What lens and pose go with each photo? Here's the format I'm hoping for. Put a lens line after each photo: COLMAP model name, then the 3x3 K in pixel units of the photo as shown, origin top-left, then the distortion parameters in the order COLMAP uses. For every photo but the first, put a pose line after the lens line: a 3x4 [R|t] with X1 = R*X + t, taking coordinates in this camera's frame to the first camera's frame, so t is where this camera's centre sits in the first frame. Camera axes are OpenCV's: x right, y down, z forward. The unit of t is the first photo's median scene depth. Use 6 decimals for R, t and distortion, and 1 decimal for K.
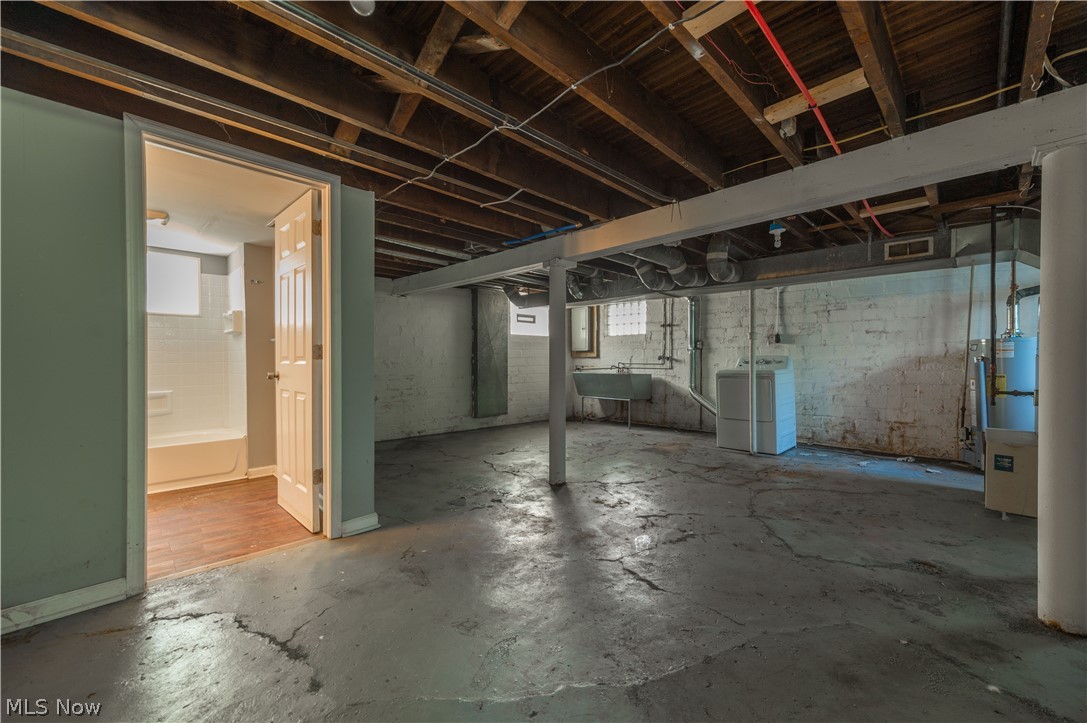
lens RADIAL K [[416.9, 0, 548.3], [0, 416.9, 359.4], [0, 0, 1]] dist [0.014654, -0.000039]
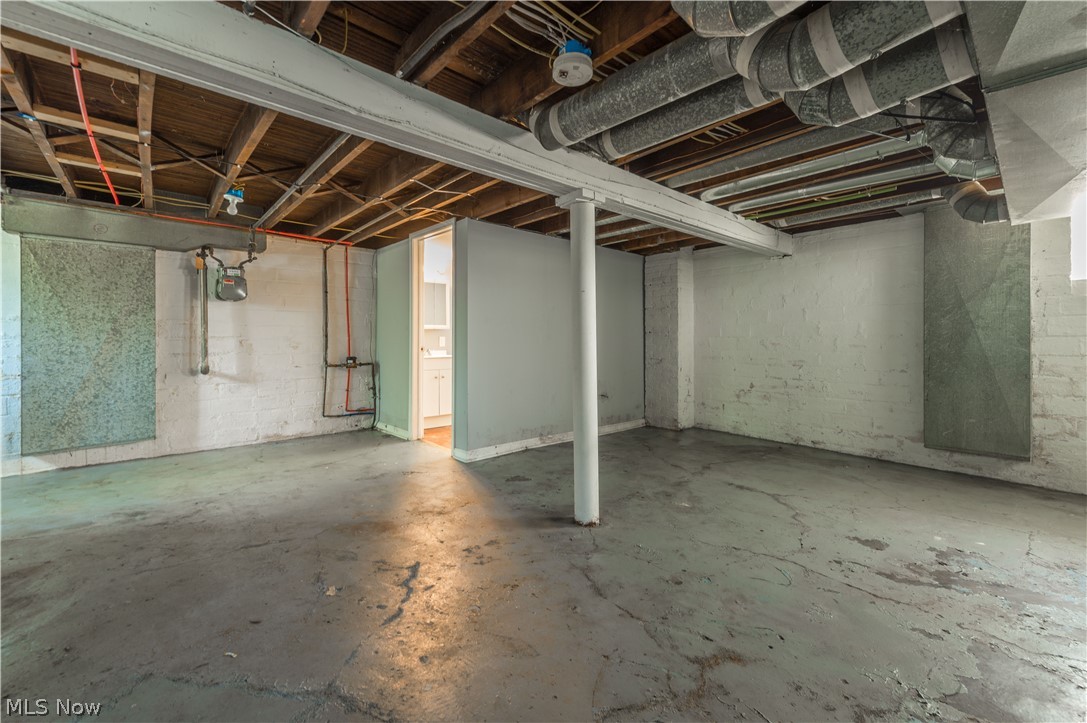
lens RADIAL K [[427.6, 0, 547.8], [0, 427.6, 340.3], [0, 0, 1]] dist [0.009872, -0.000183]
pose [[-0.015168, 0.003025, -0.999880, 0.406504], [-0.000578, 0.999995, 0.003034, 0.000074], [0.999885, 0.000624, -0.015166, 0.536671]]
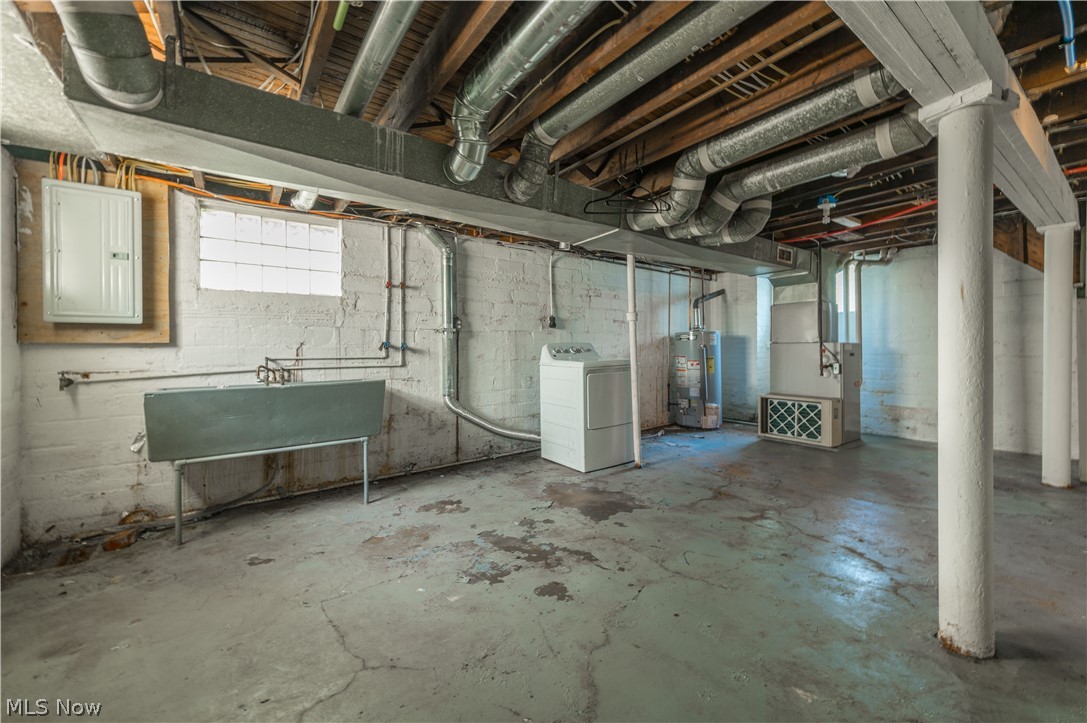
lens RADIAL K [[438.7, 0, 546.5], [0, 438.7, 349.1], [0, 0, 1]] dist [0.012266, 0.000023]
pose [[0.117232, -0.002830, 0.993101, -0.258830], [0.009614, 0.999952, 0.001715, 0.001109], [-0.993058, 0.009347, 0.117253, 0.767045]]
